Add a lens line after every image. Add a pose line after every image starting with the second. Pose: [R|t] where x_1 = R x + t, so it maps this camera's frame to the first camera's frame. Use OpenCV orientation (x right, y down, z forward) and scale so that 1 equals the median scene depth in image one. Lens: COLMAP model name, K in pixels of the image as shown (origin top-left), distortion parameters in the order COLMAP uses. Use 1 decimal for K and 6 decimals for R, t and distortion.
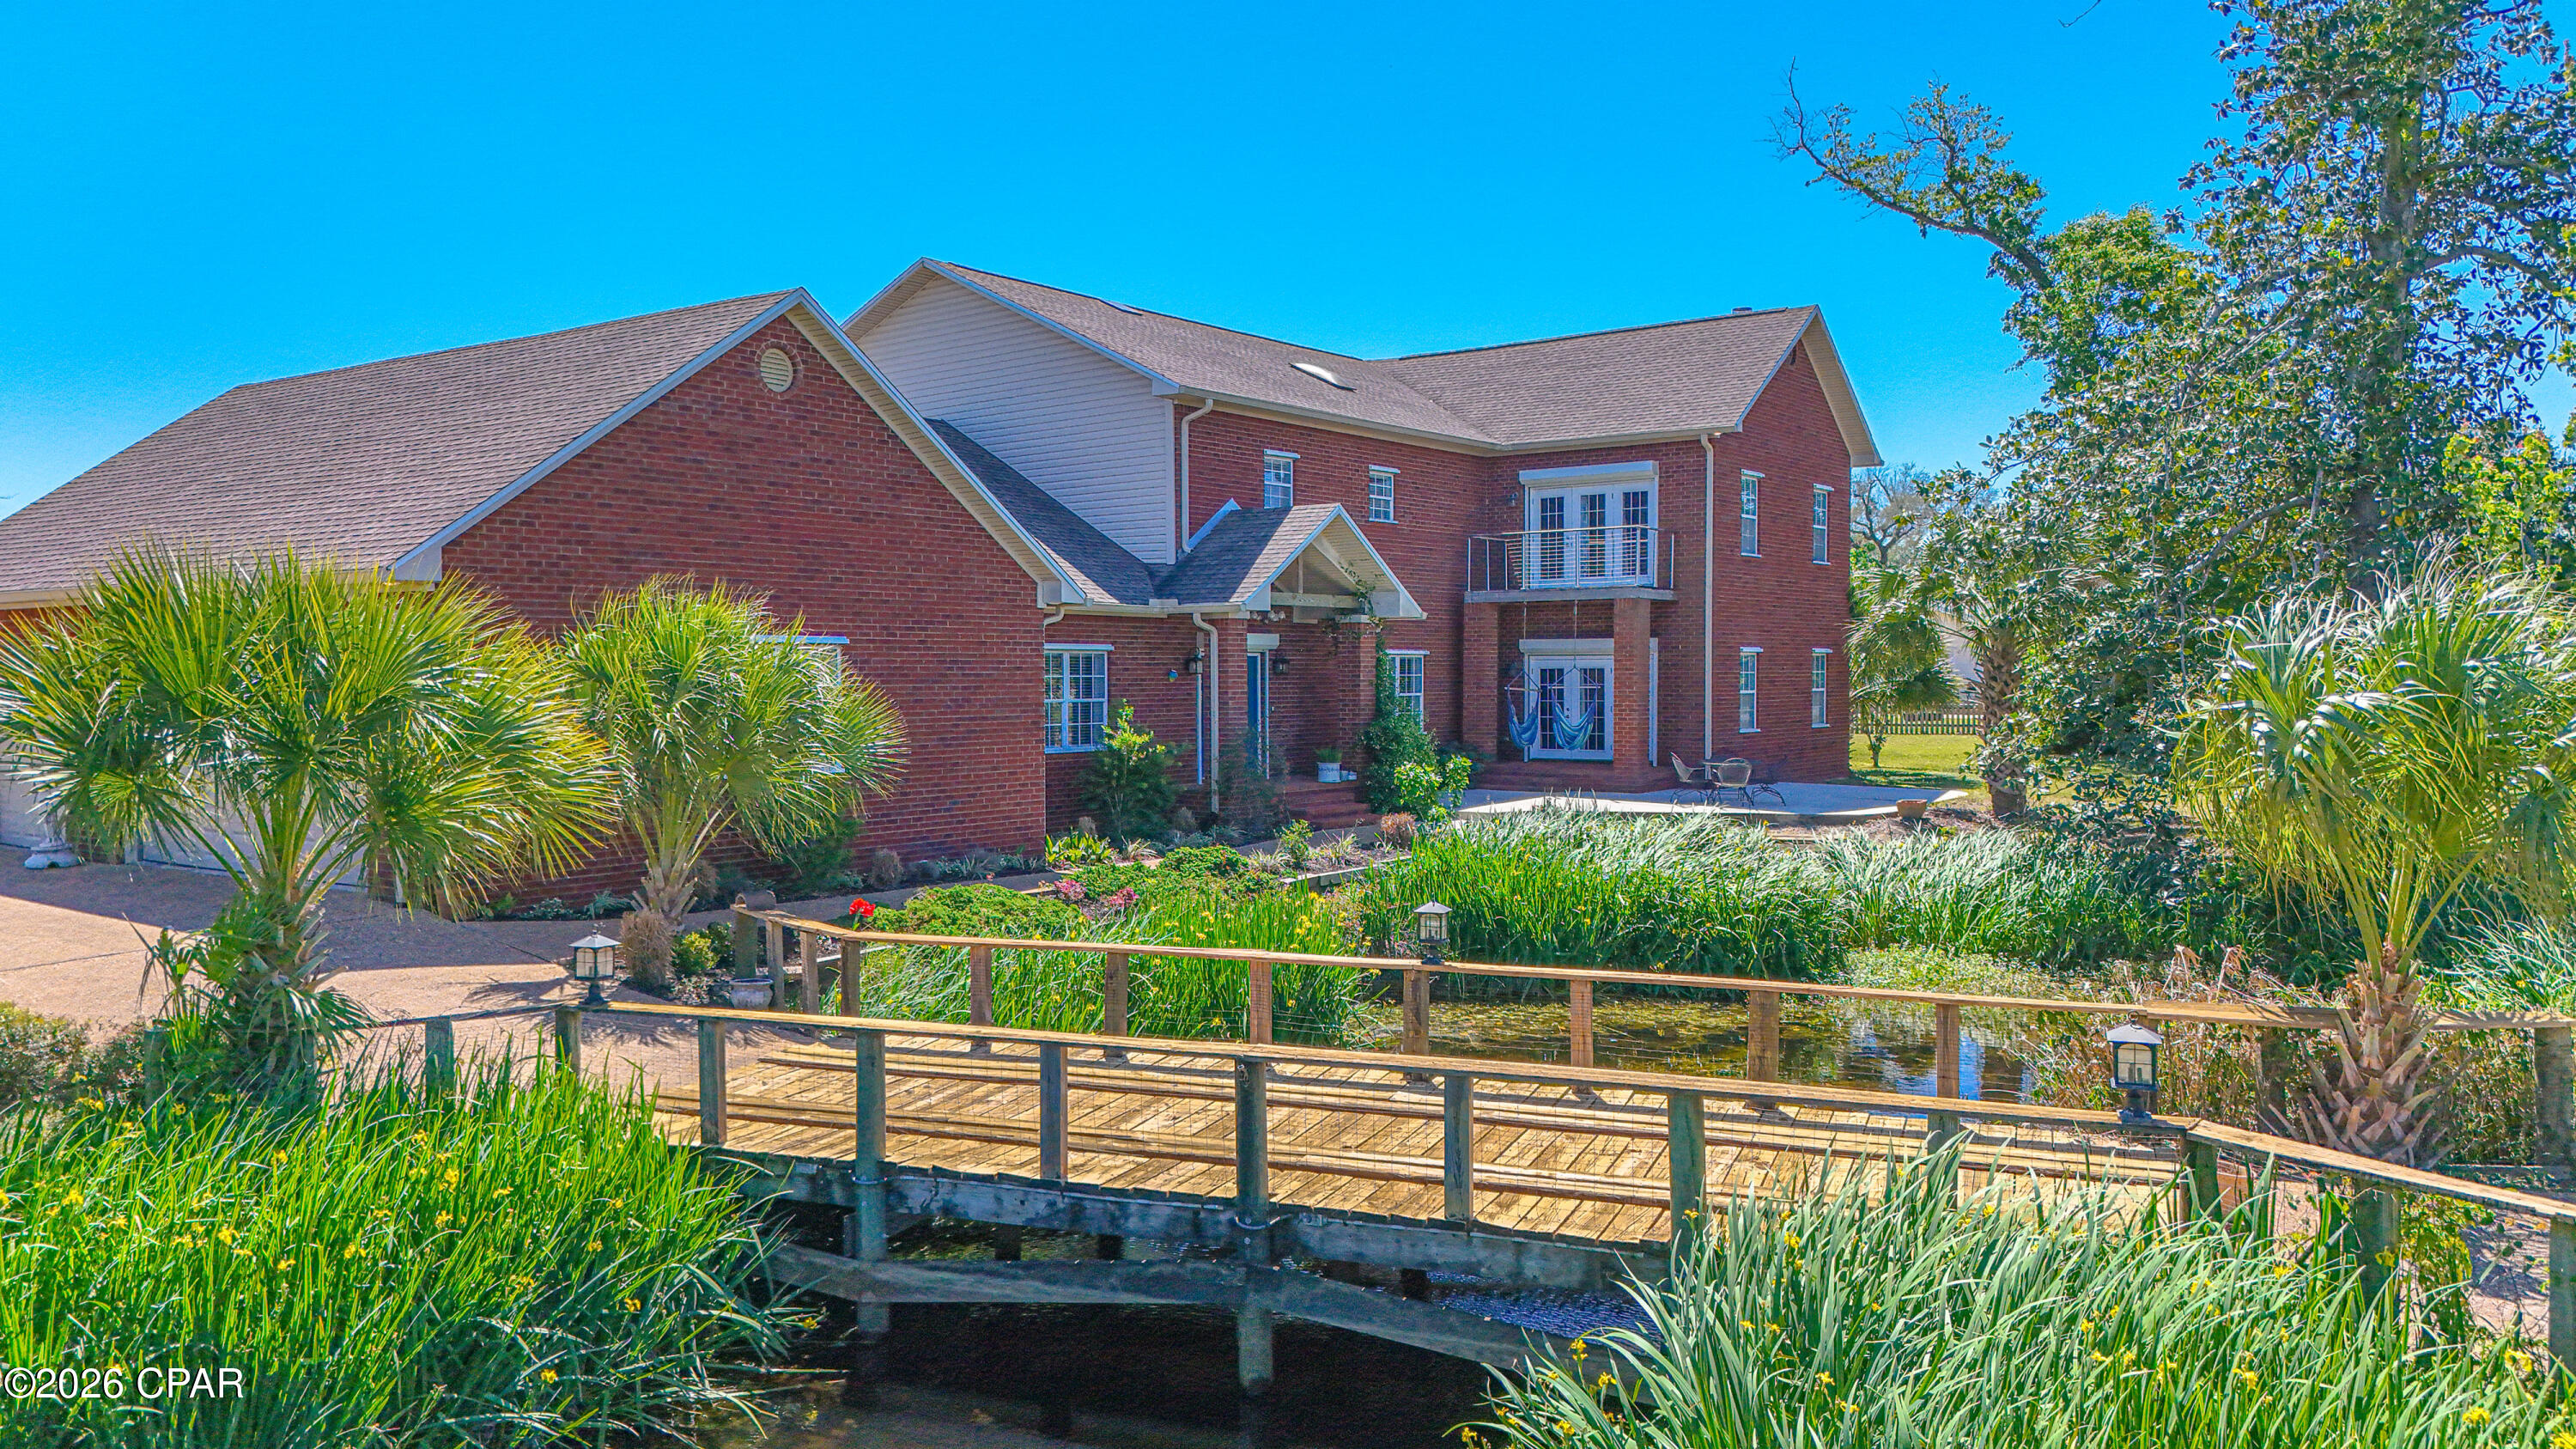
lens RADIAL K [[1882.0, 0, 1283.1], [0, 1882.0, 706.7], [0, 0, 1]] dist [0.068105, -0.058235]
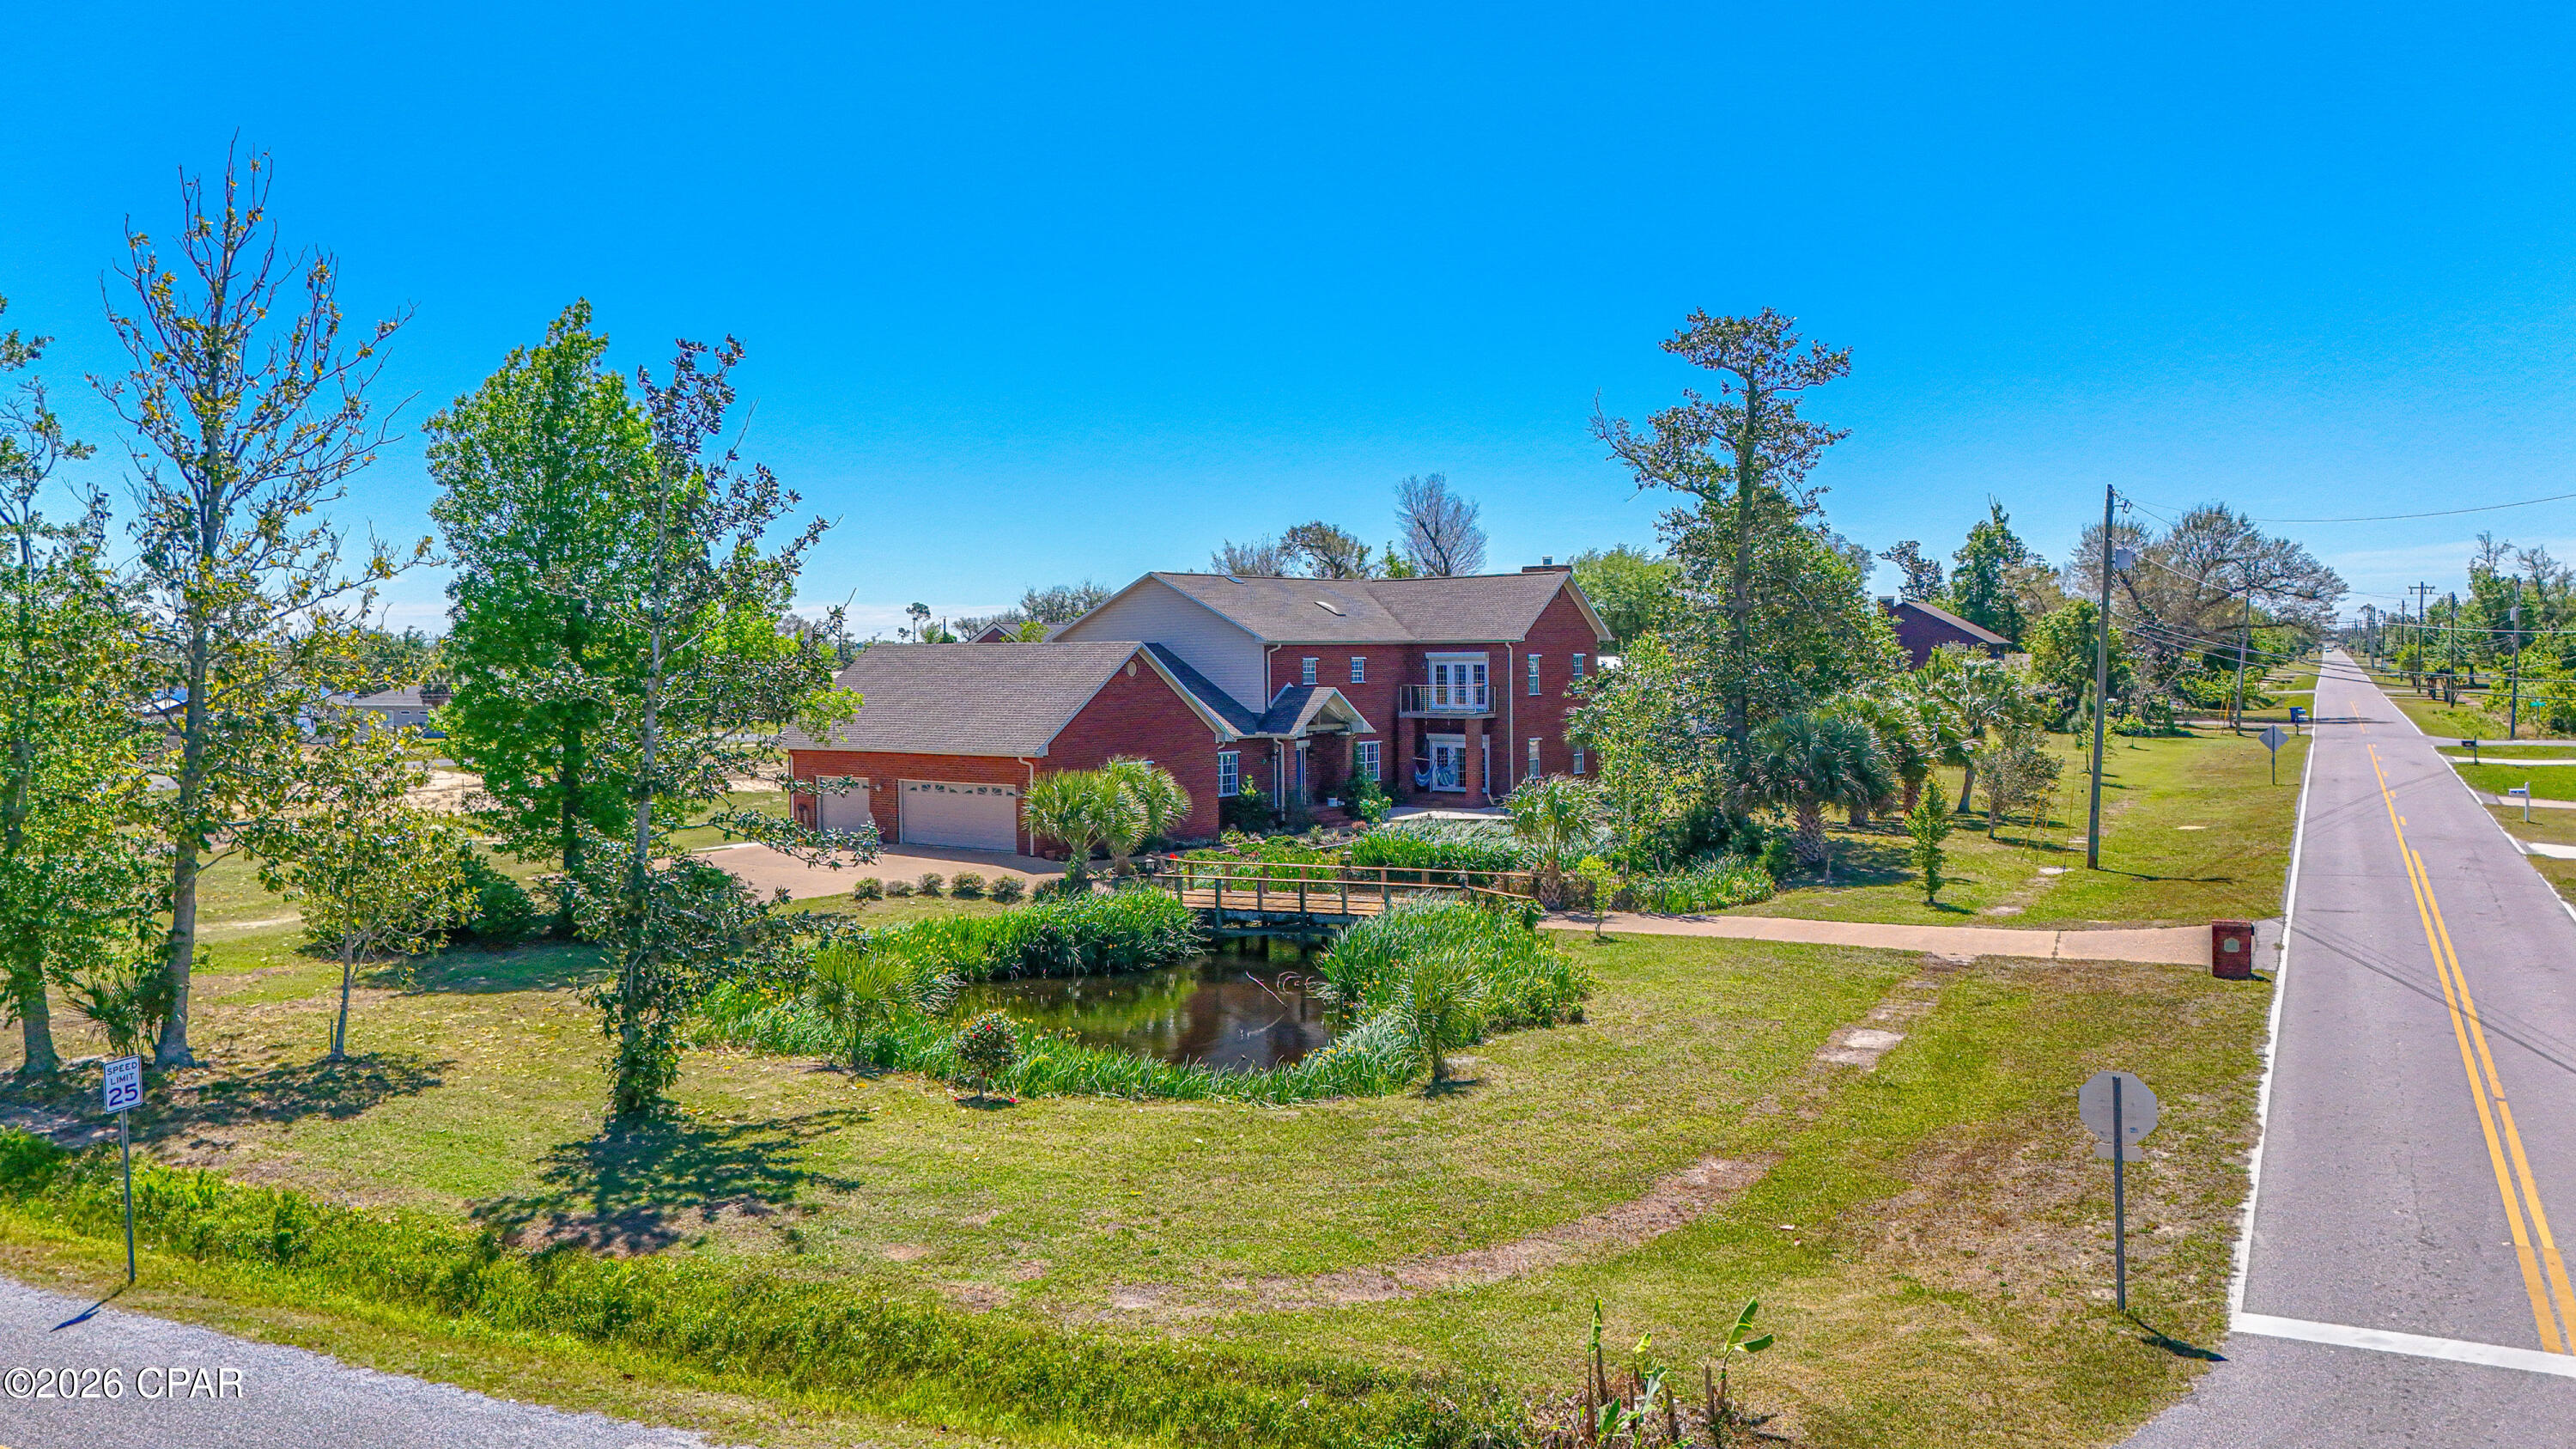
lens RADIAL K [[1882.0, 0, 1294.0], [0, 1882.0, 728.6], [0, 0, 1]] dist [0.068105, -0.058235]
pose [[0.999876, -0.006247, -0.014478, 0.012383], [0.006576, 0.999719, 0.022786, -0.115651], [0.014332, -0.022878, 0.999636, -1.391371]]
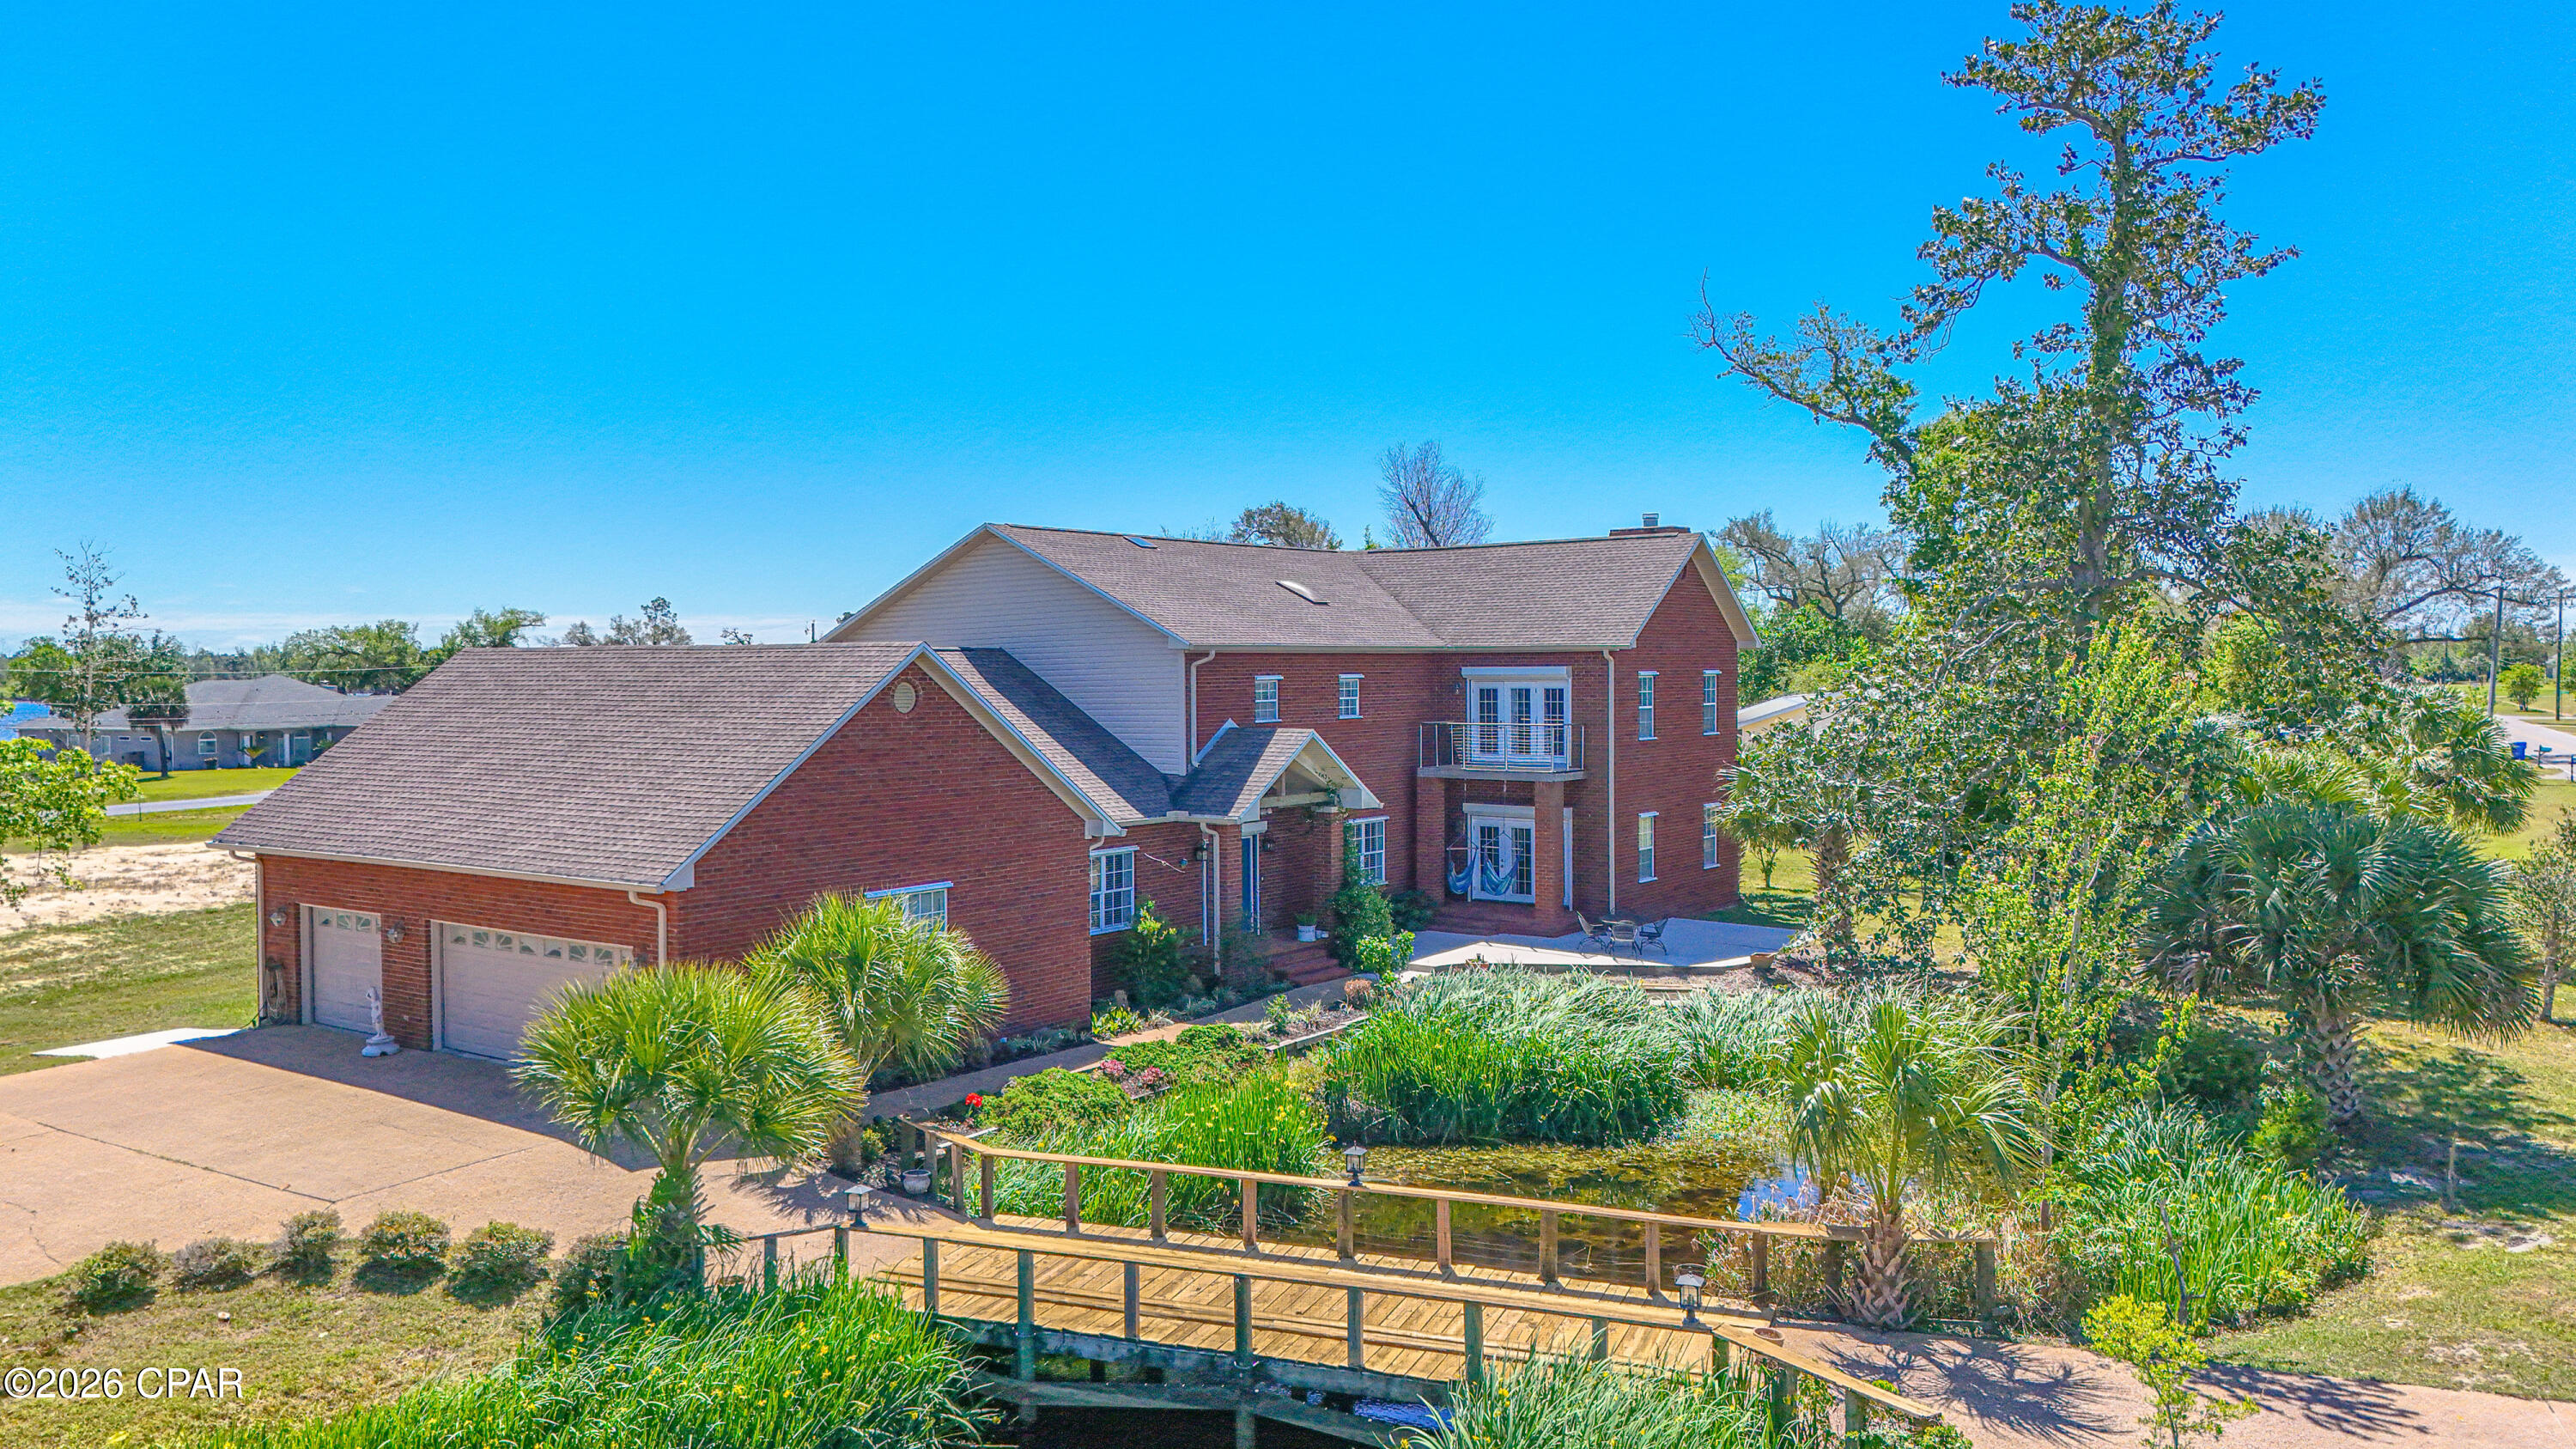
lens RADIAL K [[1882.0, 0, 1287.3], [0, 1882.0, 701.1], [0, 0, 1]] dist [0.068105, -0.058235]
pose [[0.999989, -0.002524, 0.003860, 0.007508], [0.002519, 0.999996, 0.001075, -0.134791], [-0.003862, -0.001066, 0.999992, -0.301628]]
